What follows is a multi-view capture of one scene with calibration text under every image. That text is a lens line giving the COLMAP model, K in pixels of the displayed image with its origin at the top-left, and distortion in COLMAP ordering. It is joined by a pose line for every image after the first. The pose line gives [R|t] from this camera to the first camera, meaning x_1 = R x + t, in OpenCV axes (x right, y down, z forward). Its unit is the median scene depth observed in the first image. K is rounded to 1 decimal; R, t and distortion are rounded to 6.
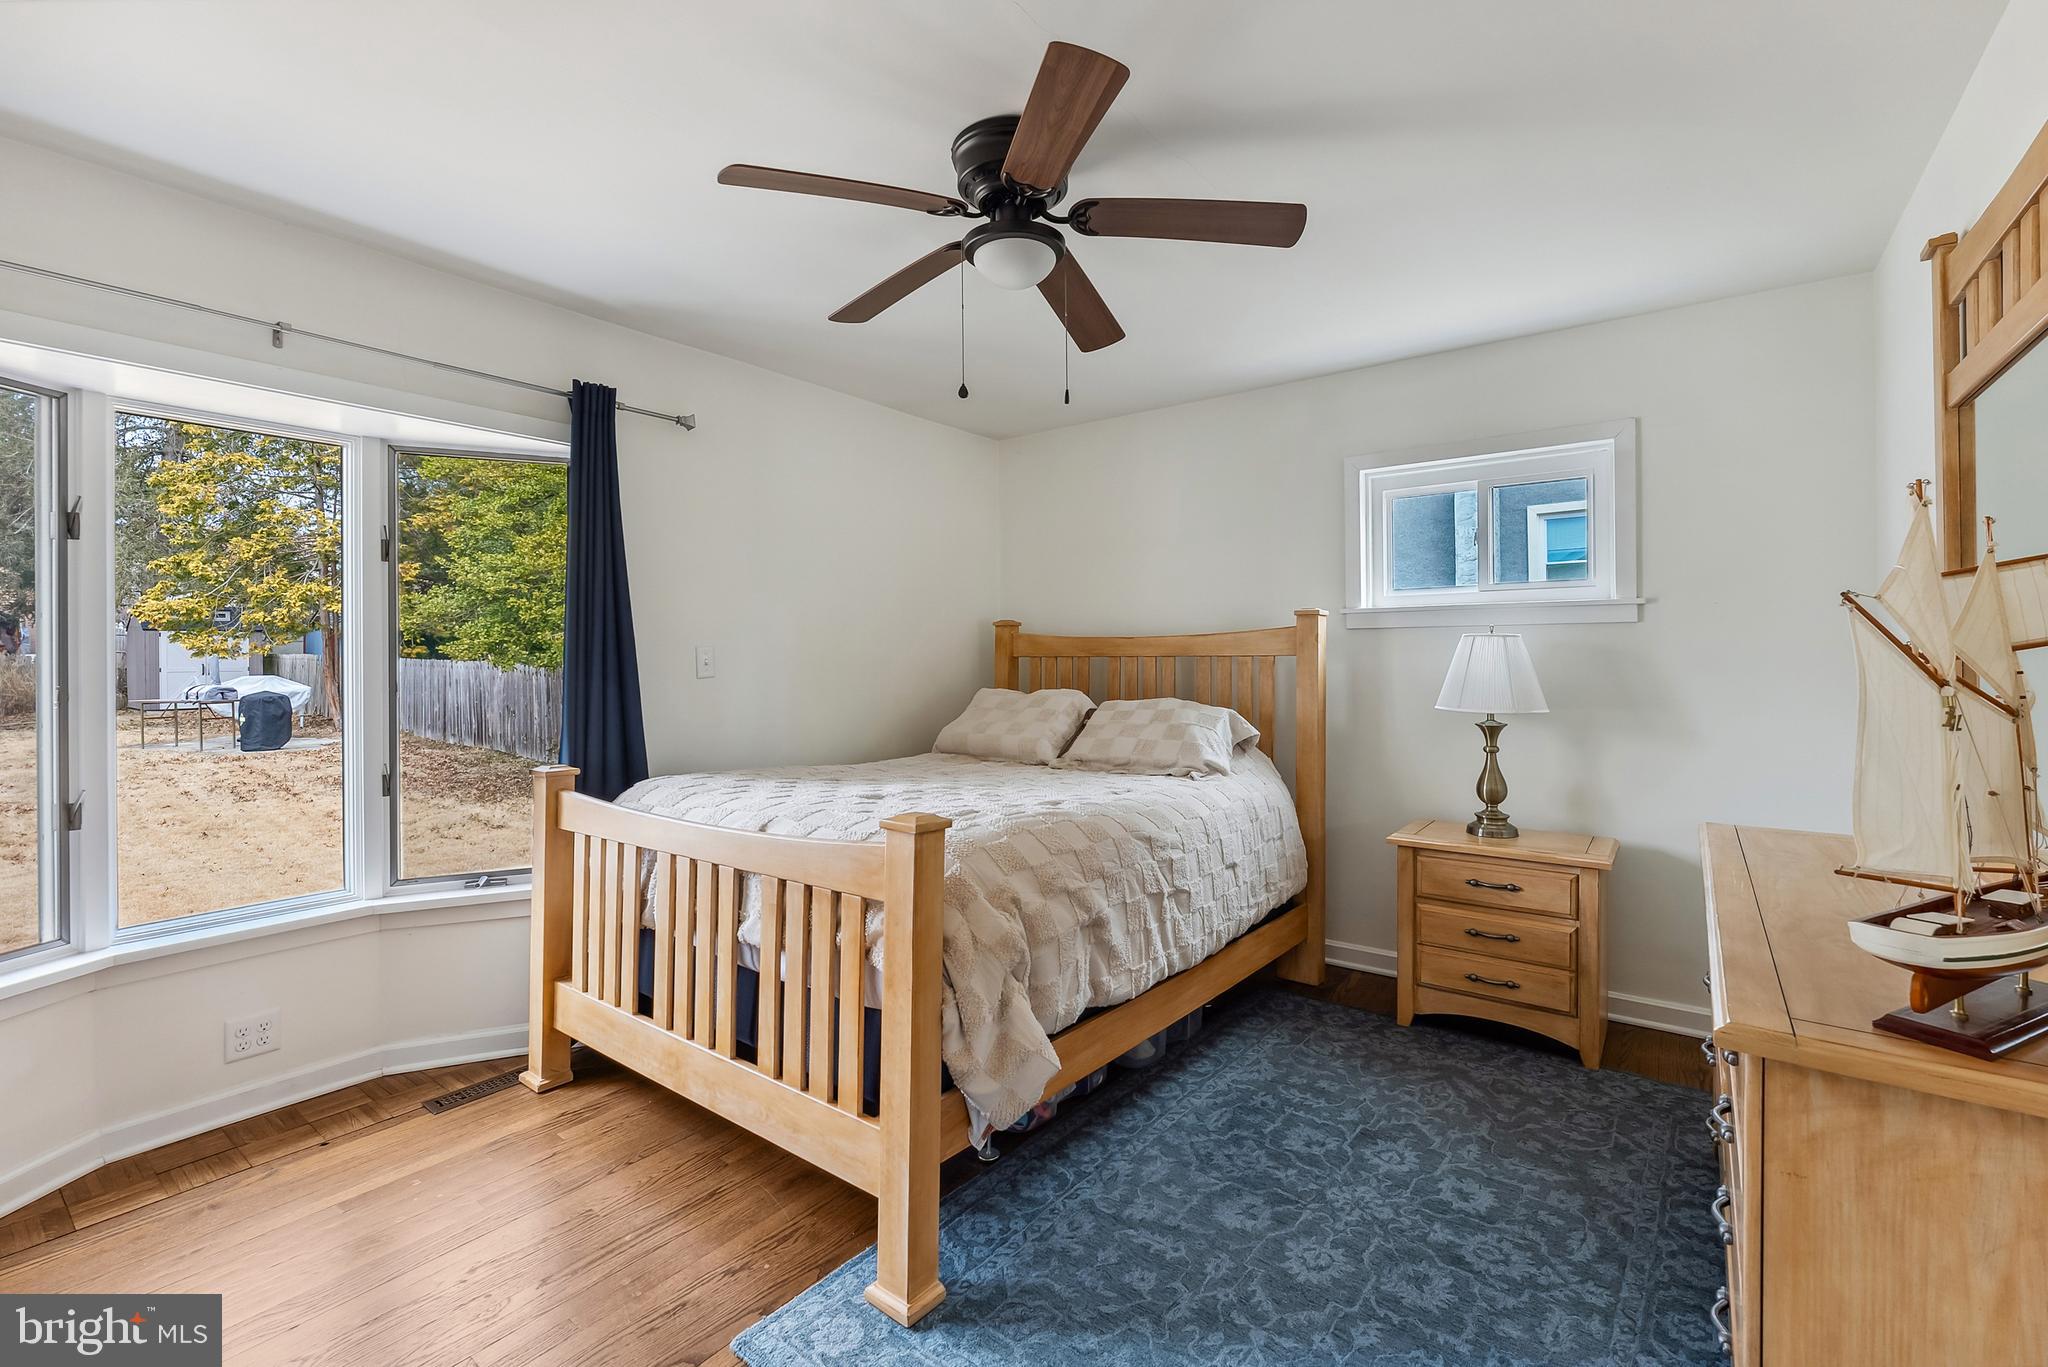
lens RADIAL K [[882.4, 0, 1029.3], [0, 882.4, 669.8], [0, 0, 1]] dist [-0.000789, -0.000013]
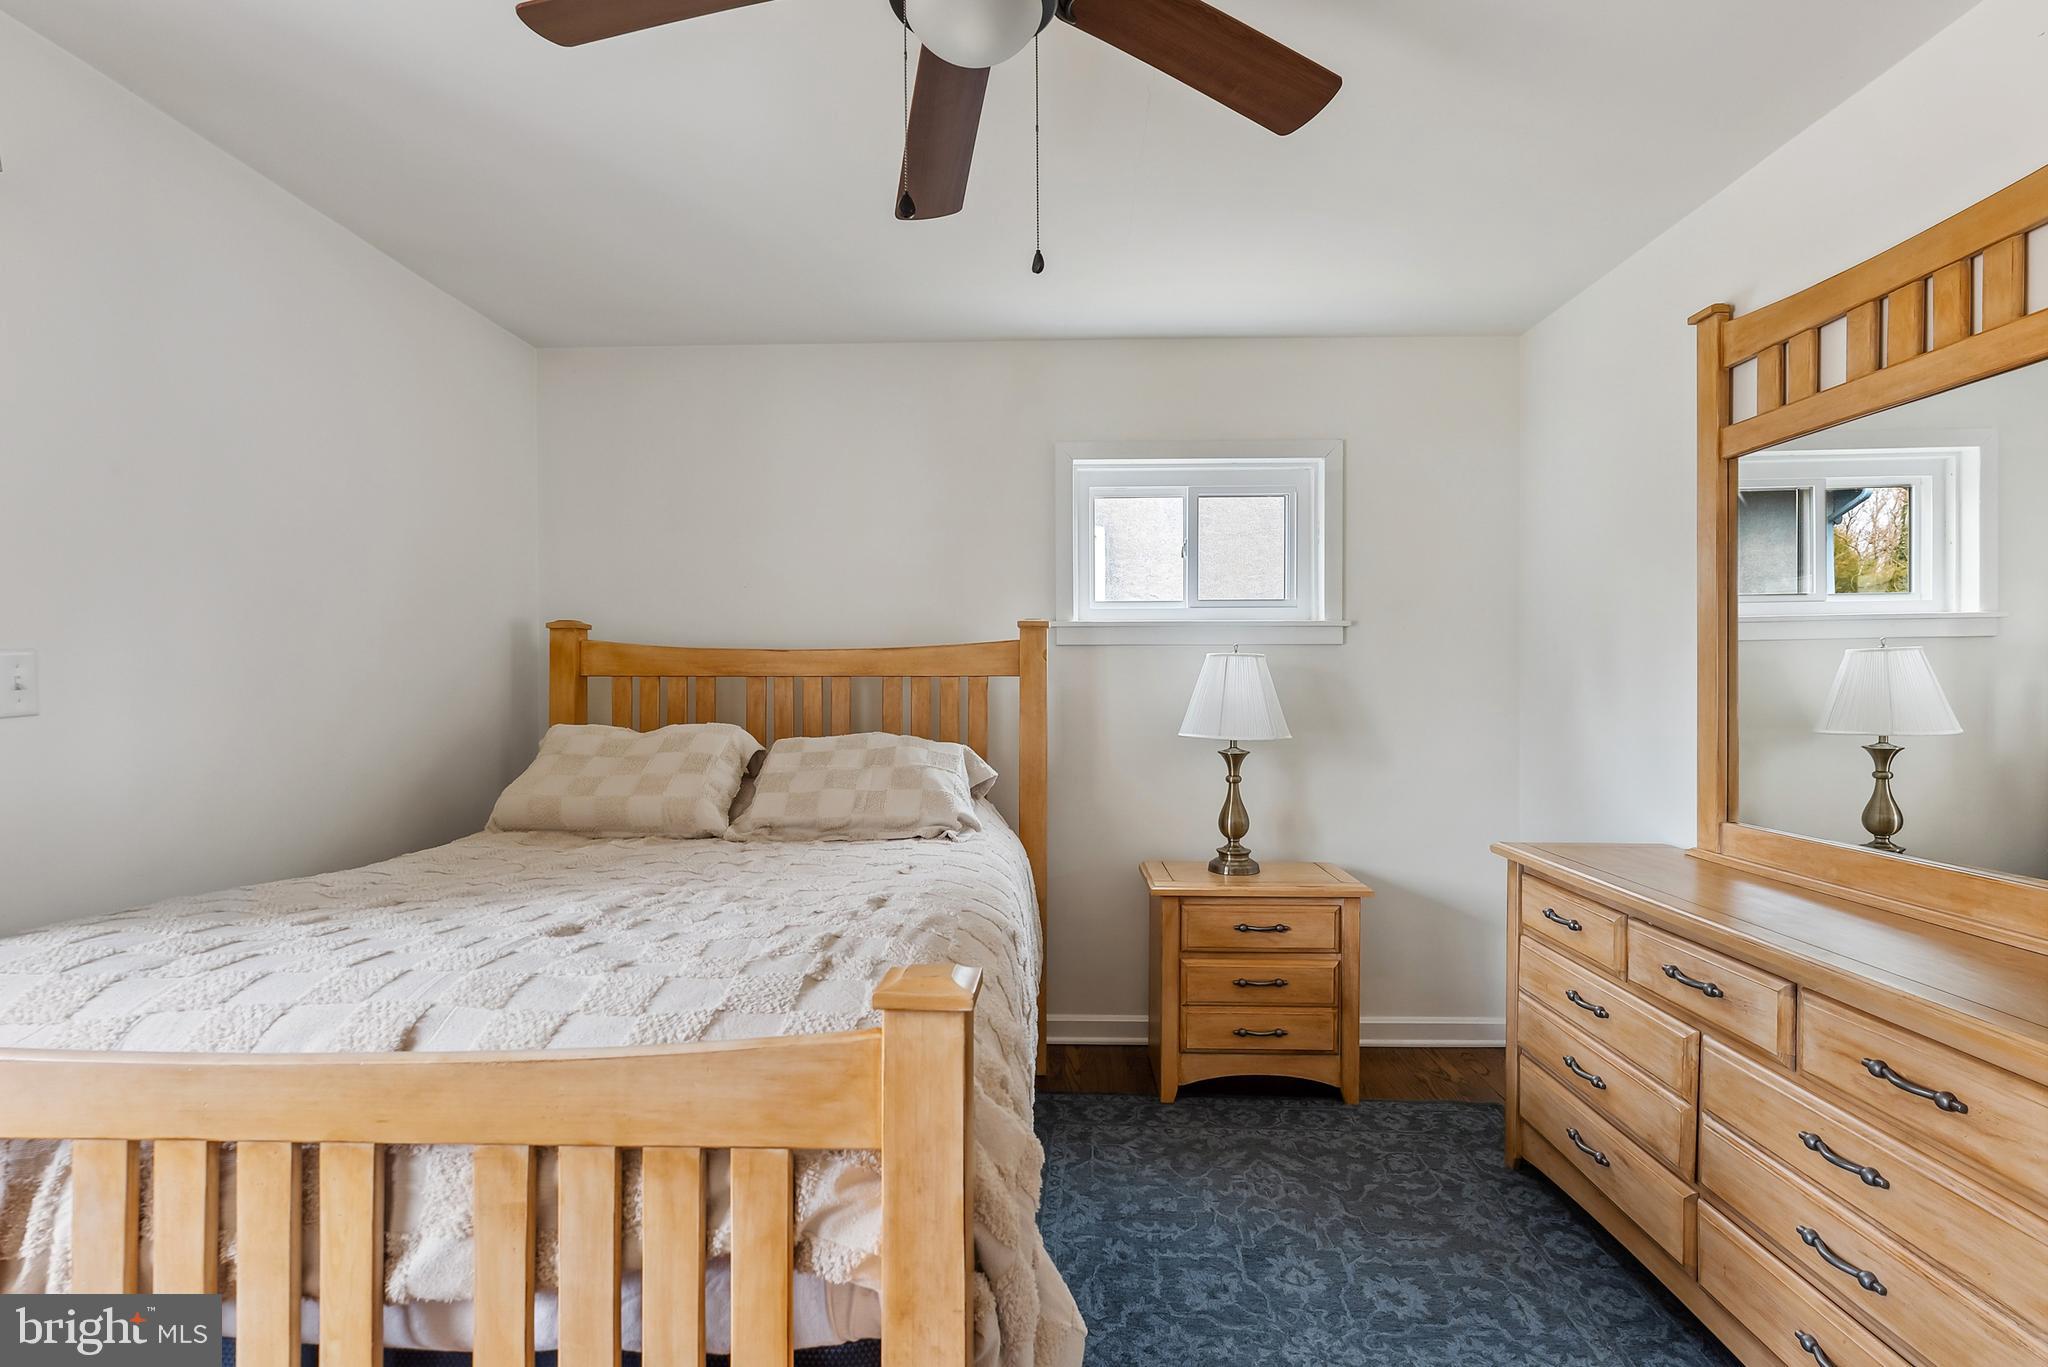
lens RADIAL K [[990.9, 0, 1020.8], [0, 990.9, 693.8], [0, 0, 1]] dist [0.002225, 0.000290]
pose [[0.819229, -0.005214, 0.573442, -0.260984], [0.004120, 0.999986, 0.003207, -0.003492], [-0.573451, -0.000265, 0.819240, 0.291169]]
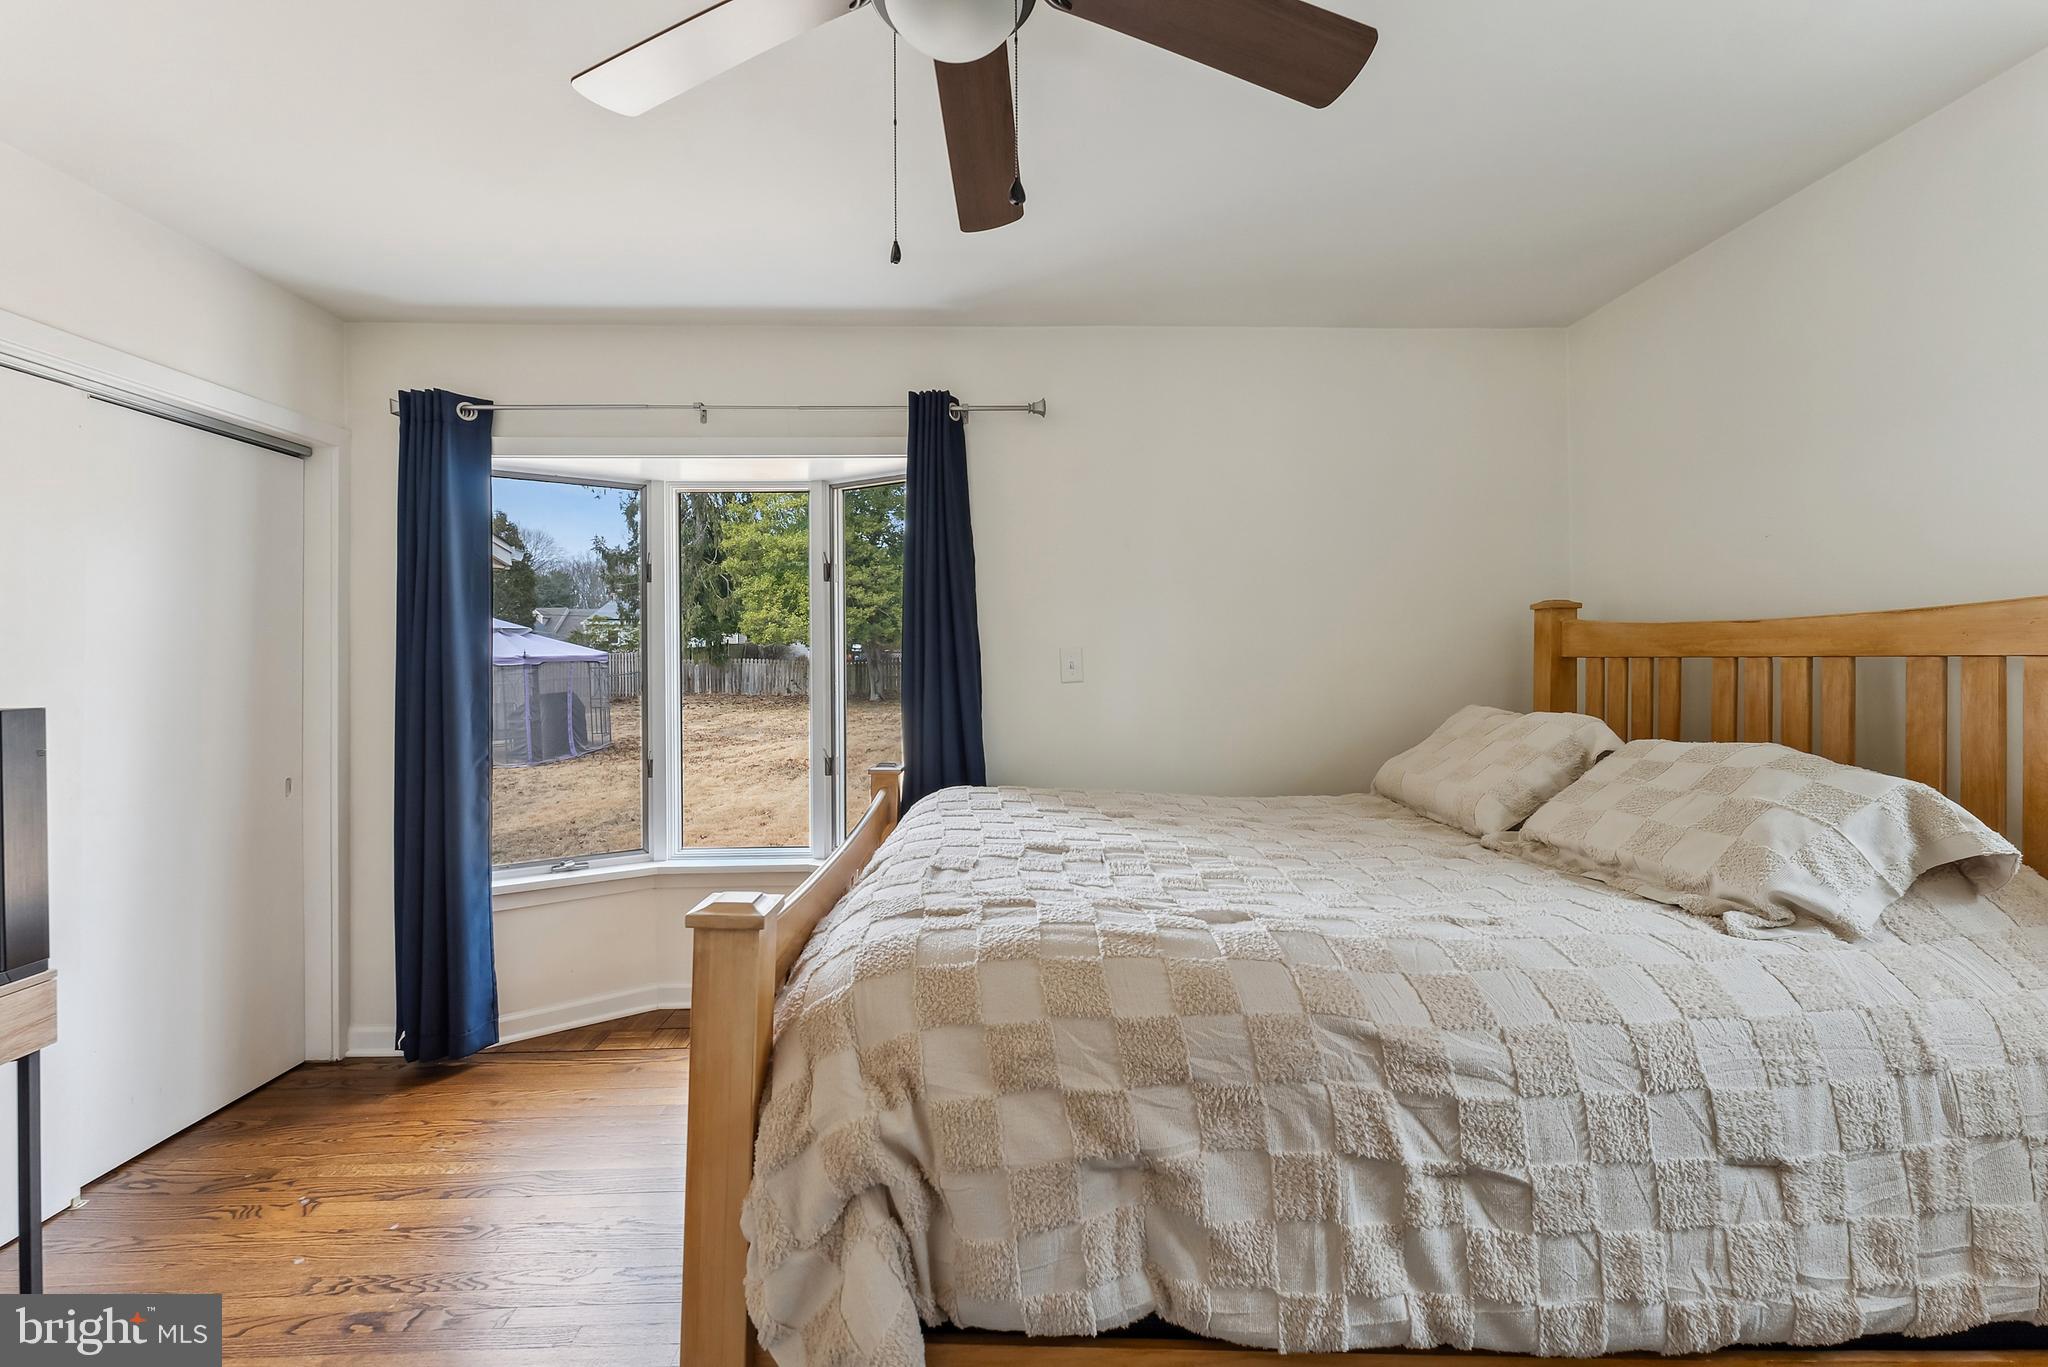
lens RADIAL K [[826.0, 0, 1018.7], [0, 826.0, 672.5], [0, 0, 1]] dist [-0.000669, 0.000004]
pose [[0.618343, 0.010874, -0.785833, 0.307944], [-0.006015, 0.999940, 0.009104, -0.010233], [0.785885, -0.000902, 0.618372, 0.475592]]
